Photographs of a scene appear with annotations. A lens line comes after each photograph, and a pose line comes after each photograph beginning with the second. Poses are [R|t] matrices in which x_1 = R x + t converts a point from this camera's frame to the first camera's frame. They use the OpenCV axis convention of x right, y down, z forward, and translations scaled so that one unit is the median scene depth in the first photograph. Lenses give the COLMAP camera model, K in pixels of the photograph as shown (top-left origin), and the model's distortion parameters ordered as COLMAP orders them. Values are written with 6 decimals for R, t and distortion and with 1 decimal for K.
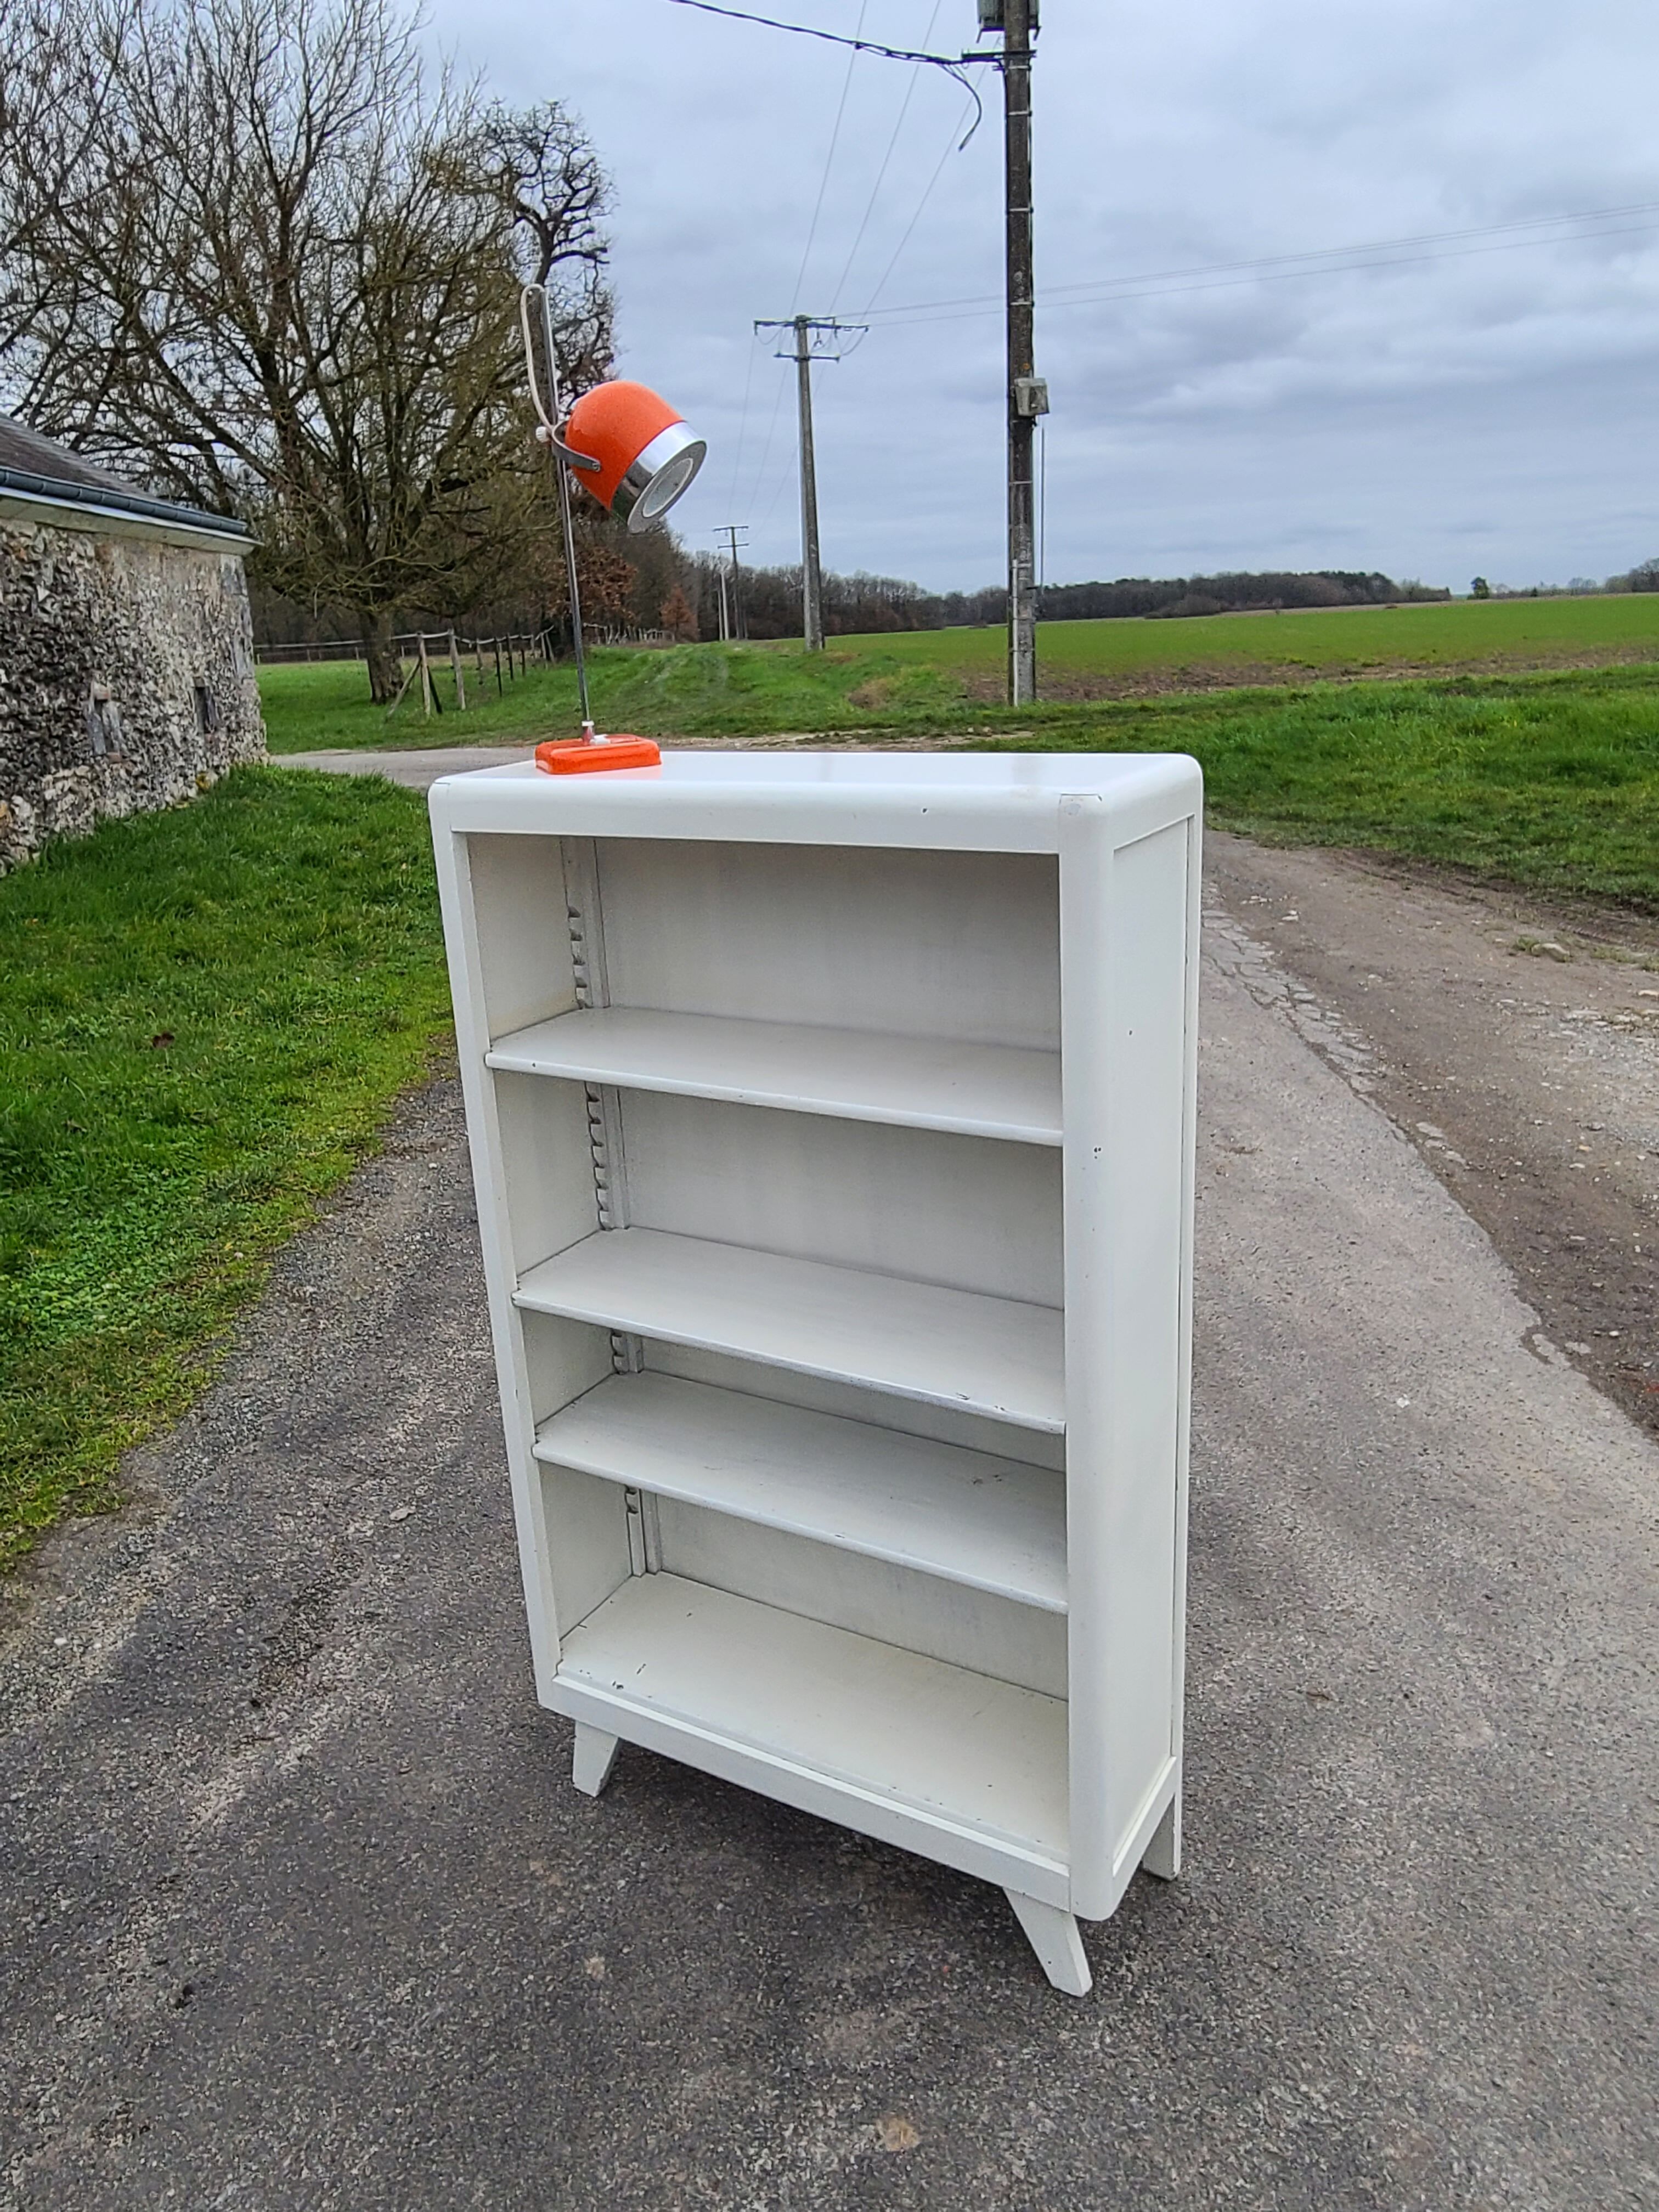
lens RADIAL K [[1587.7, 0, 820.1], [0, 1587.7, 1106.1], [0, 0, 1]] dist [0.007735, -0.008099]
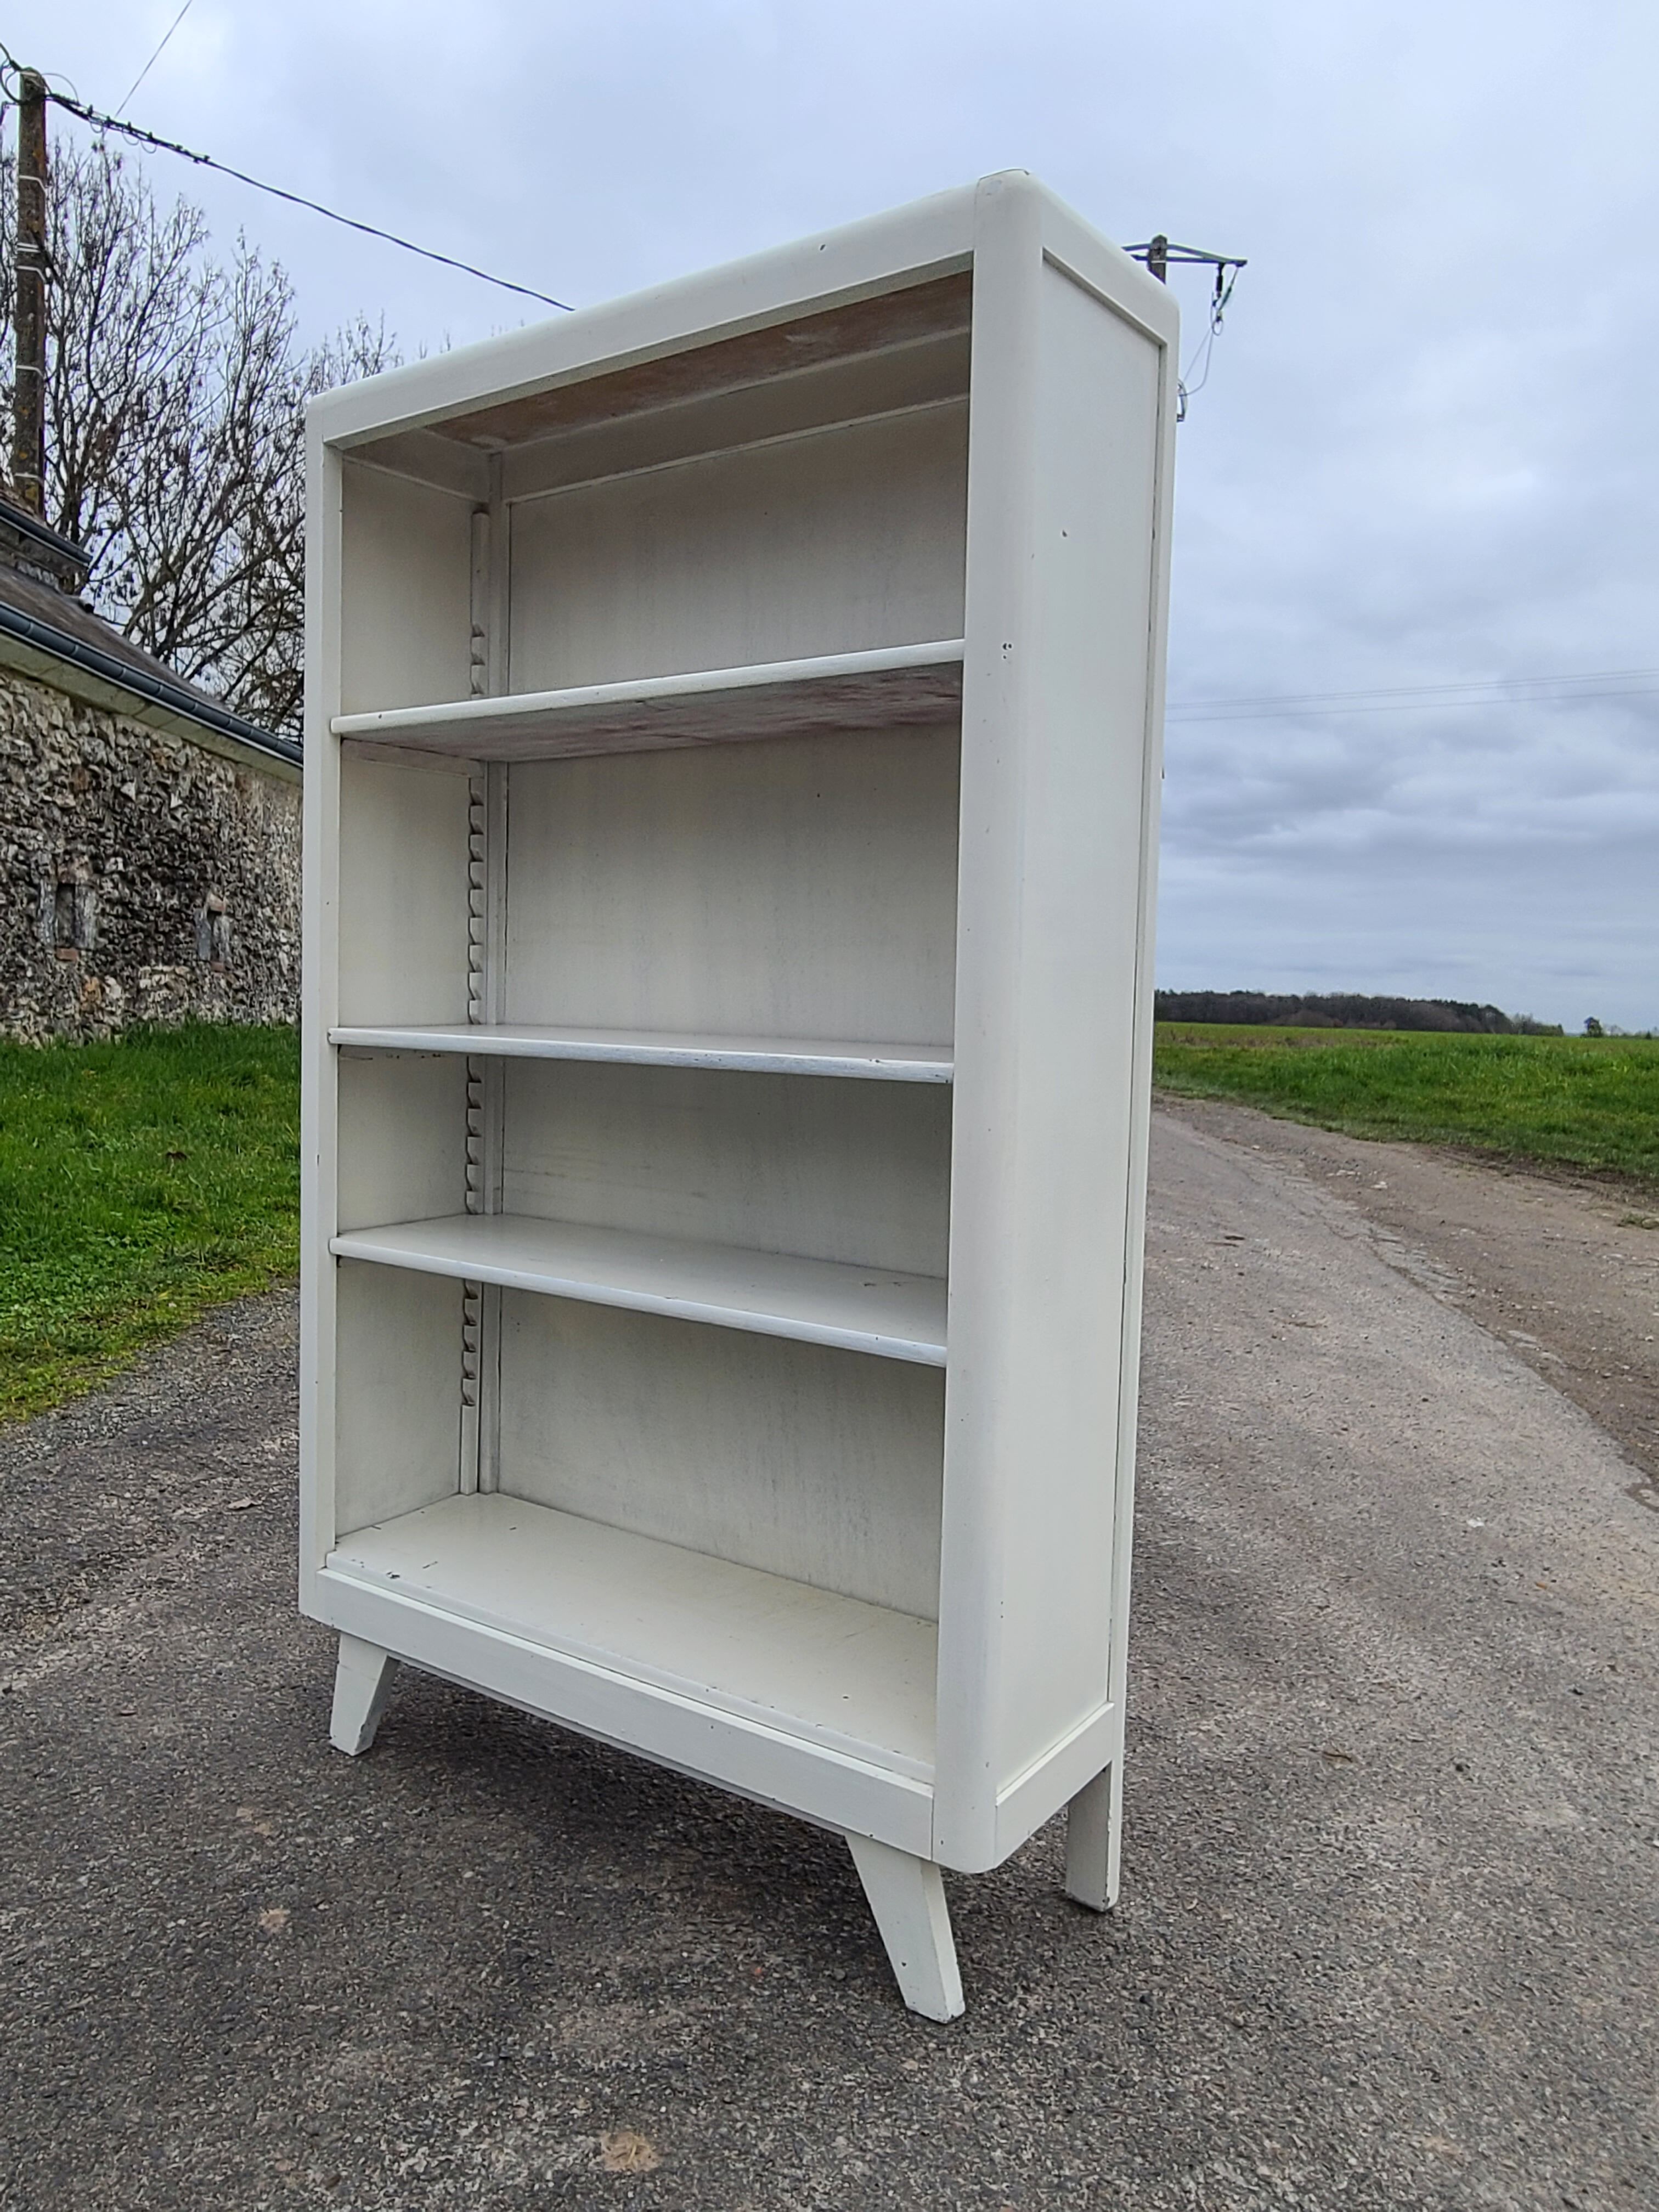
lens RADIAL K [[1587.7, 0, 823.5], [0, 1587.7, 1096.9], [0, 0, 1]] dist [0.007735, -0.008099]
pose [[0.994145, 0.082585, -0.069681, 0.067632], [-0.096652, 0.967970, -0.231718, 0.180890], [0.048312, 0.237097, 0.970284, 0.130425]]
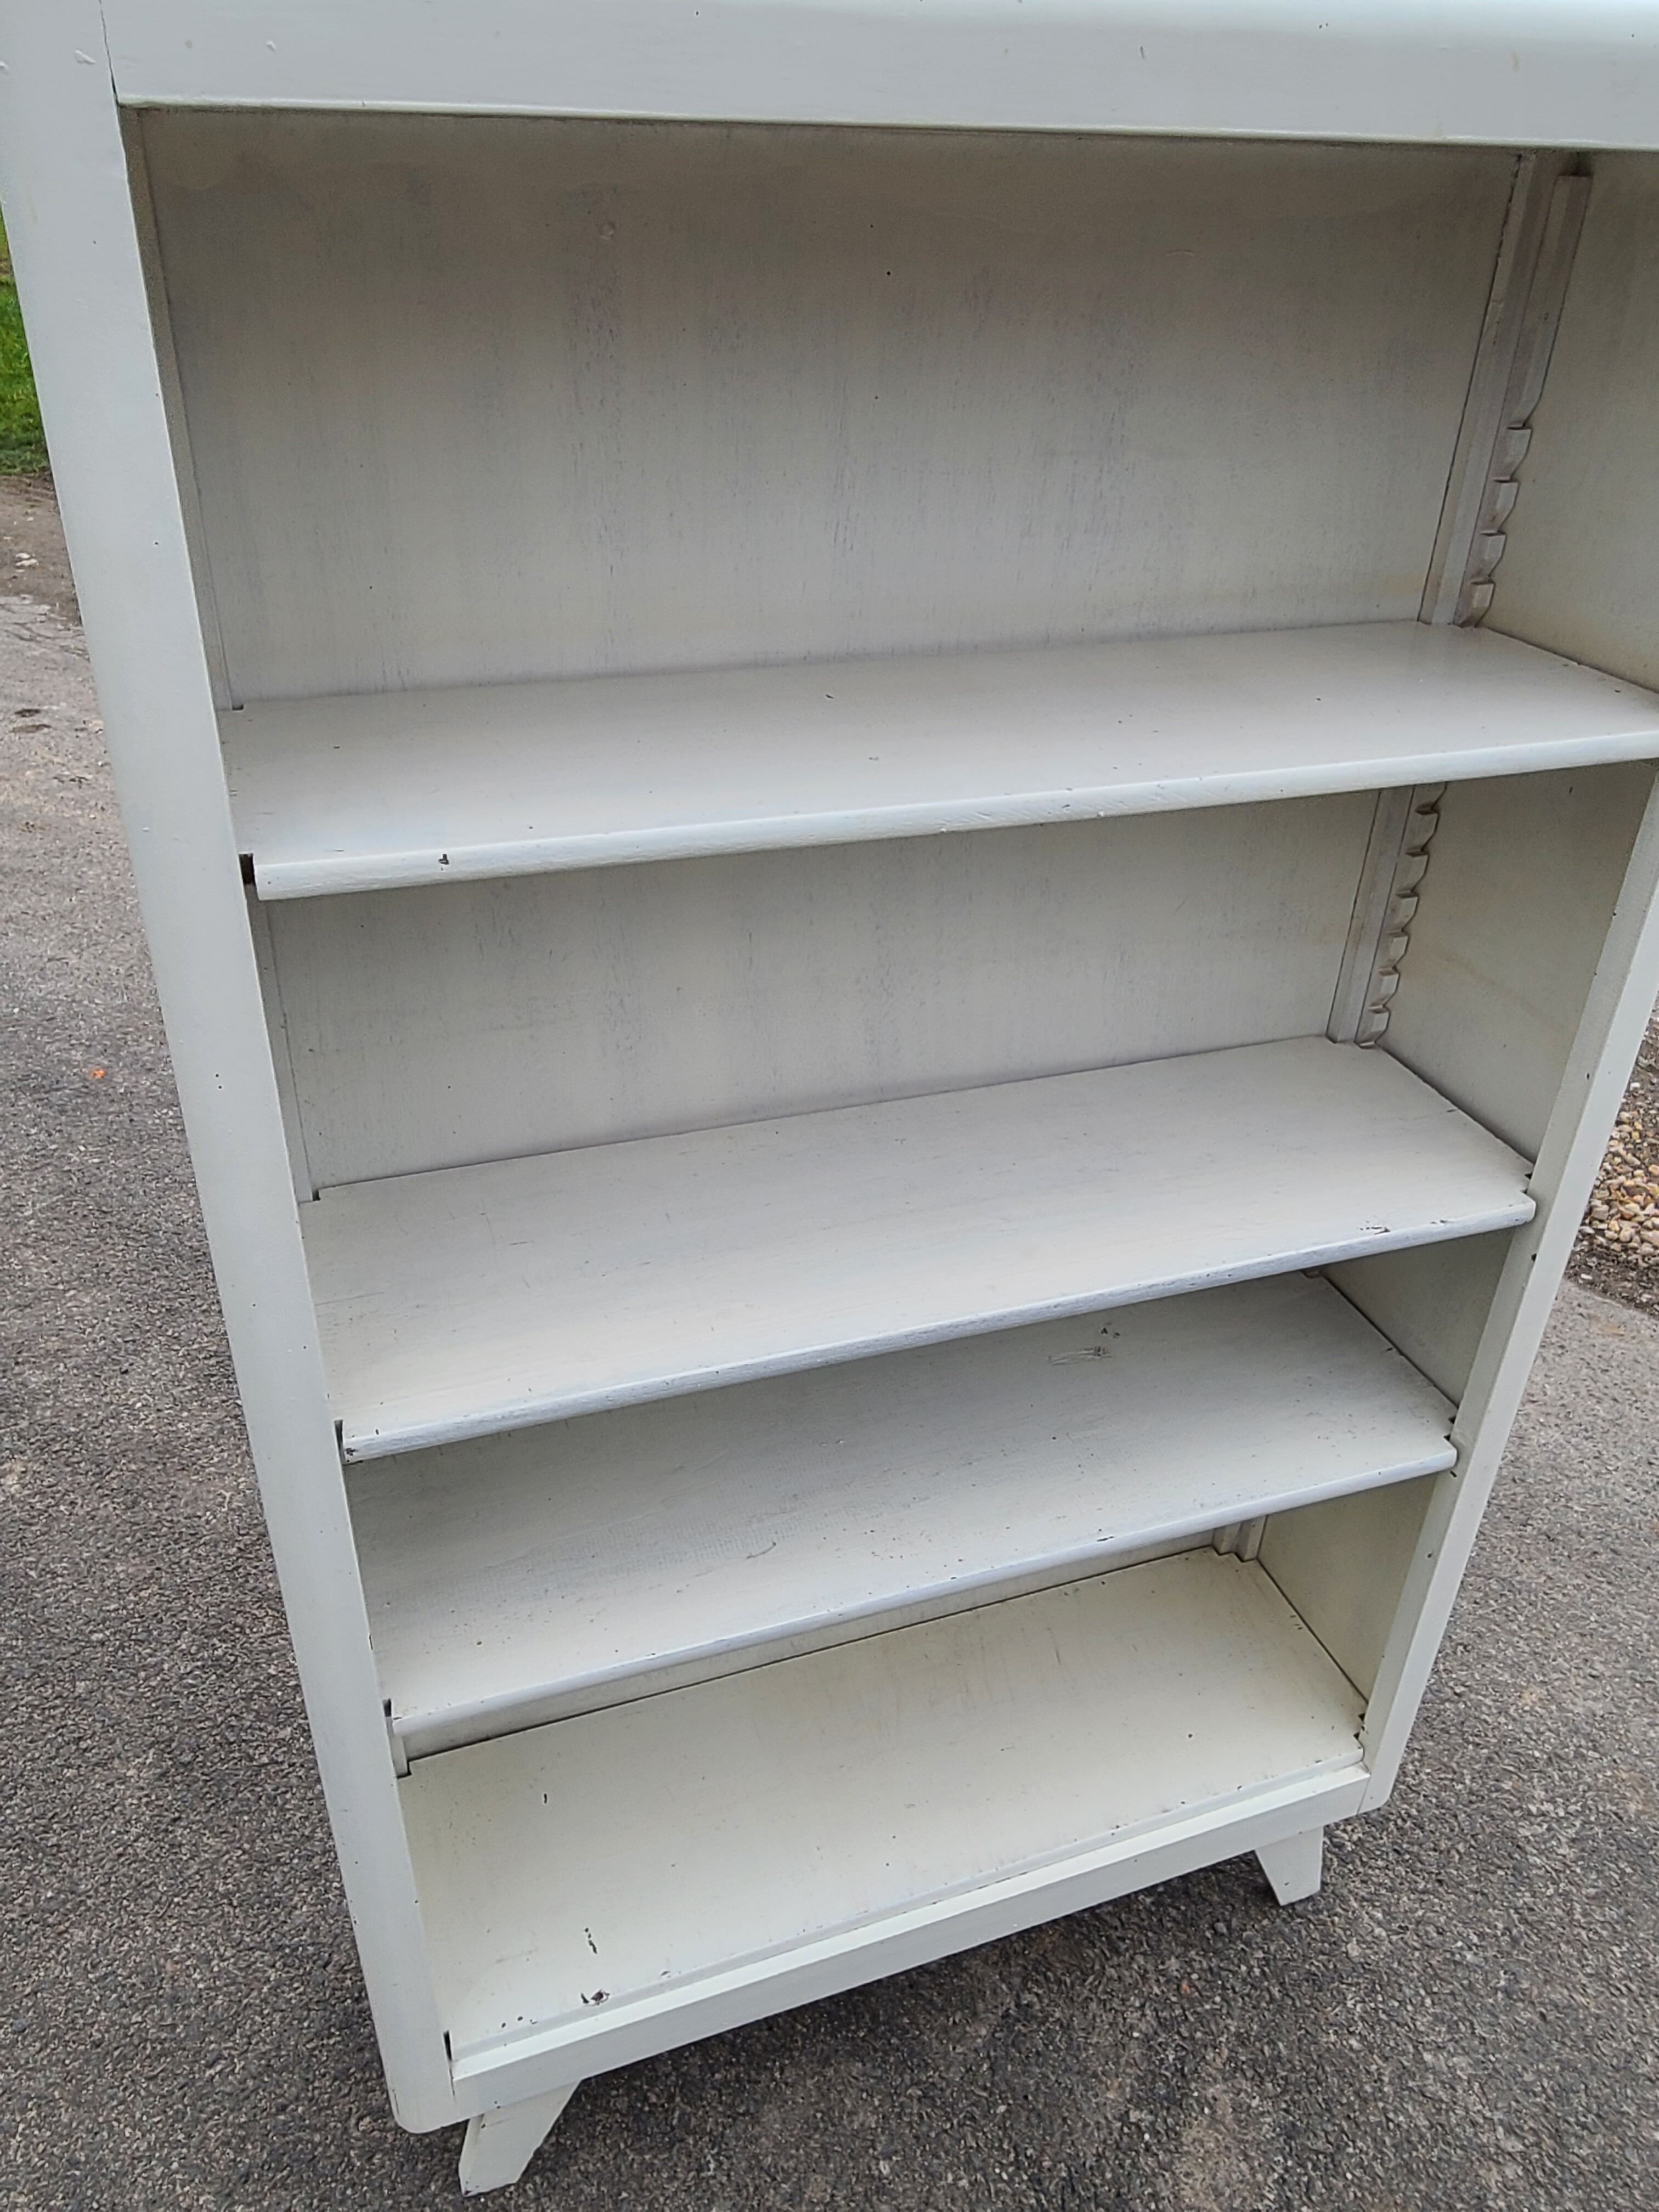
lens RADIAL K [[1587.7, 0, 821.3], [0, 1587.7, 1102.4], [0, 0, 1]] dist [0.007735, -0.008099]
pose [[0.637218, -0.330129, 0.696397, -0.212006], [0.182121, 0.942519, 0.280160, -0.031883], [-0.748856, -0.051694, 0.660713, 0.367272]]
